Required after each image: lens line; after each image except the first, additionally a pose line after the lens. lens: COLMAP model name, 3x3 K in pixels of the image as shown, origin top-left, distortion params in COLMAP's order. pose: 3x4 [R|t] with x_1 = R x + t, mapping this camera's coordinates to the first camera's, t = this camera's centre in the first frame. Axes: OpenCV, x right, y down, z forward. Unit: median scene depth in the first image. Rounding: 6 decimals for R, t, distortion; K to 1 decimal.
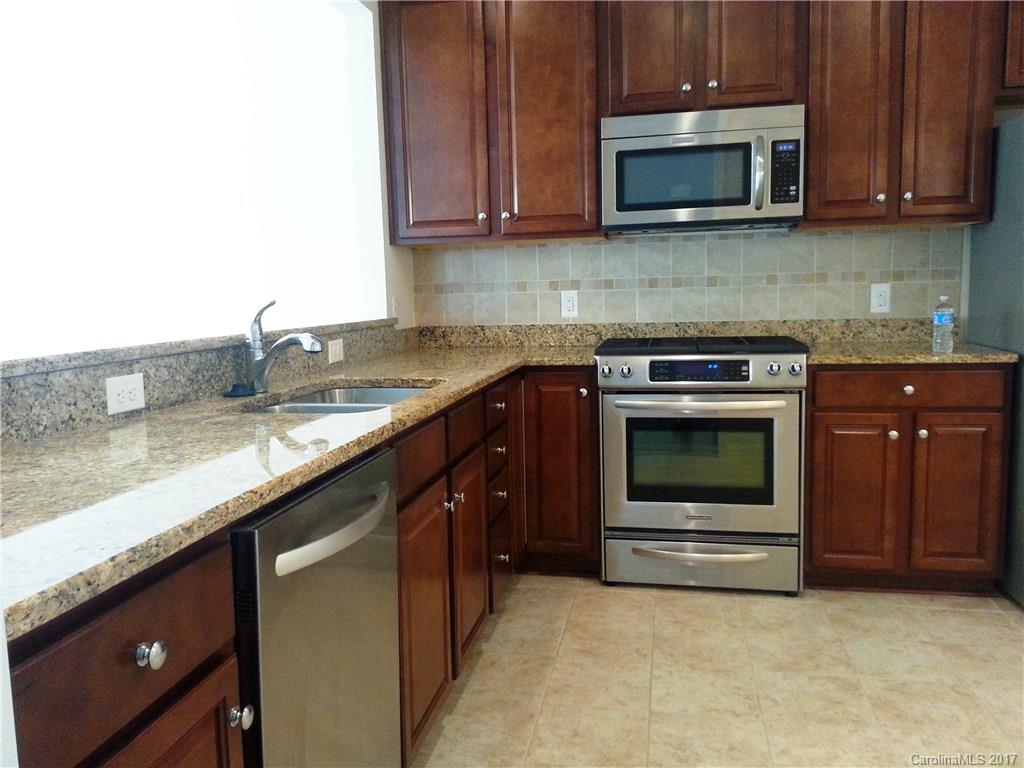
lens RADIAL K [[831.2, 0, 506.6], [0, 831.2, 386.1], [0, 0, 1]] dist [0.099605, -0.159209]
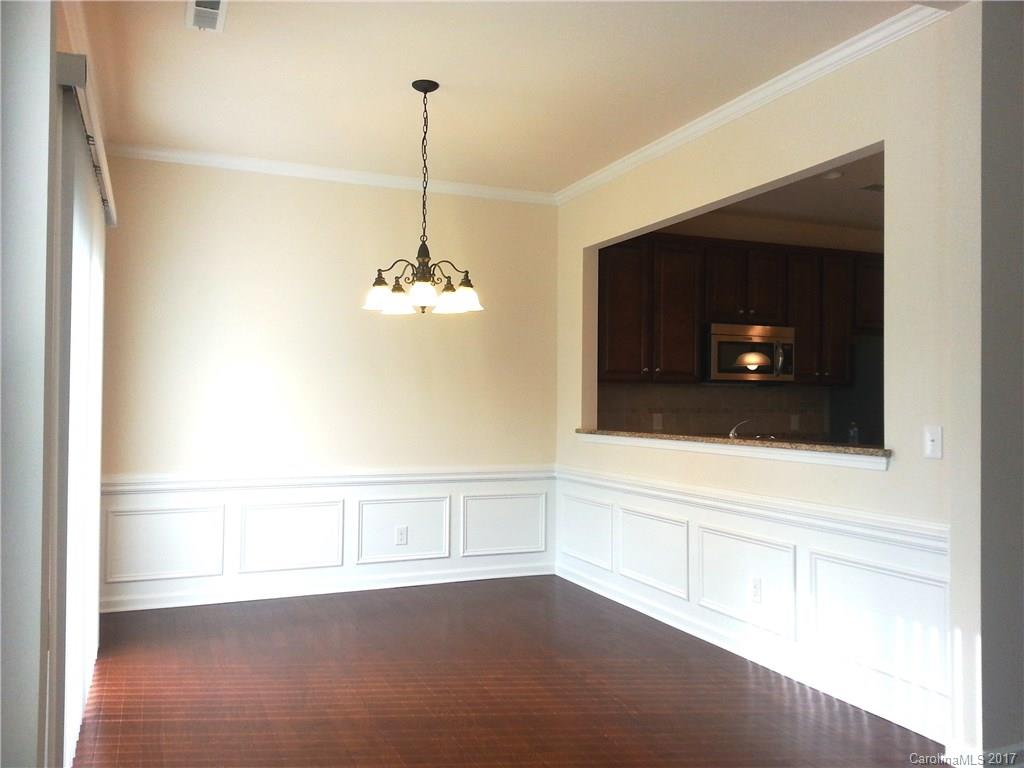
lens RADIAL K [[831.2, 0, 506.6], [0, 831.2, 386.1], [0, 0, 1]] dist [0.099605, -0.159209]
pose [[0.831279, 0.041216, 0.554326, -1.235100], [0.035468, 0.991282, -0.126893, 0.036303], [-0.554723, 0.125145, 0.822570, -0.244590]]
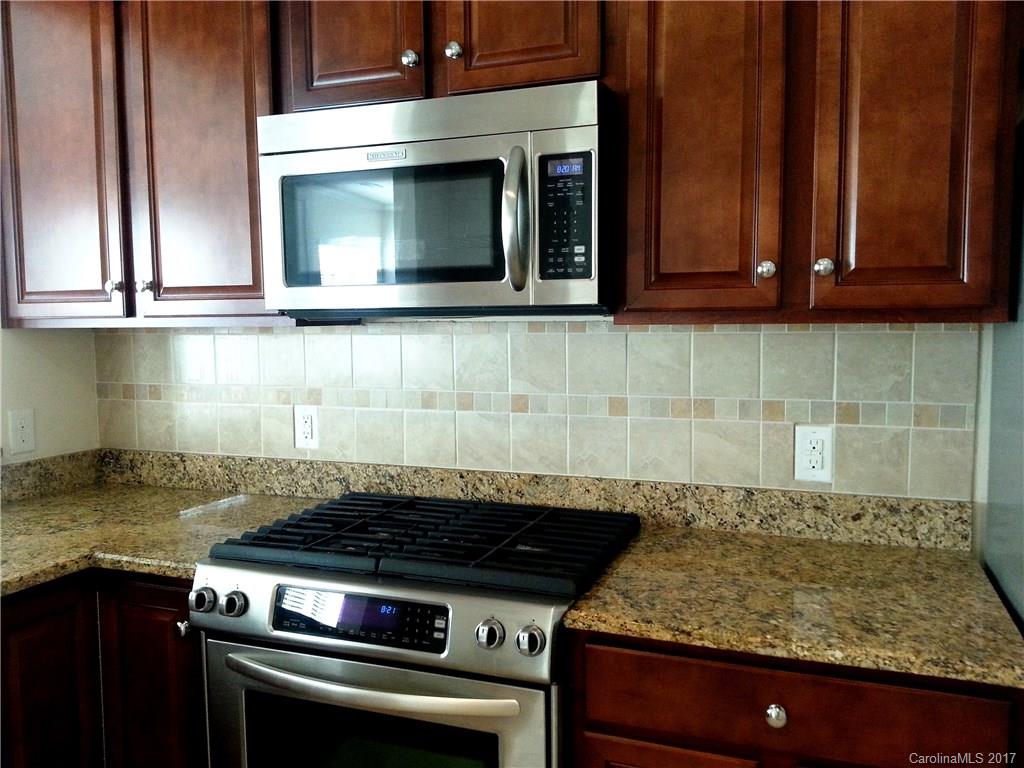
lens RADIAL K [[831.2, 0, 506.6], [0, 831.2, 386.1], [0, 0, 1]] dist [0.099605, -0.159209]
pose [[0.985236, 0.030156, -0.168527, 0.357382], [-0.035853, 0.998880, -0.030867, -0.128382], [0.167407, 0.036453, 0.985214, 0.475088]]
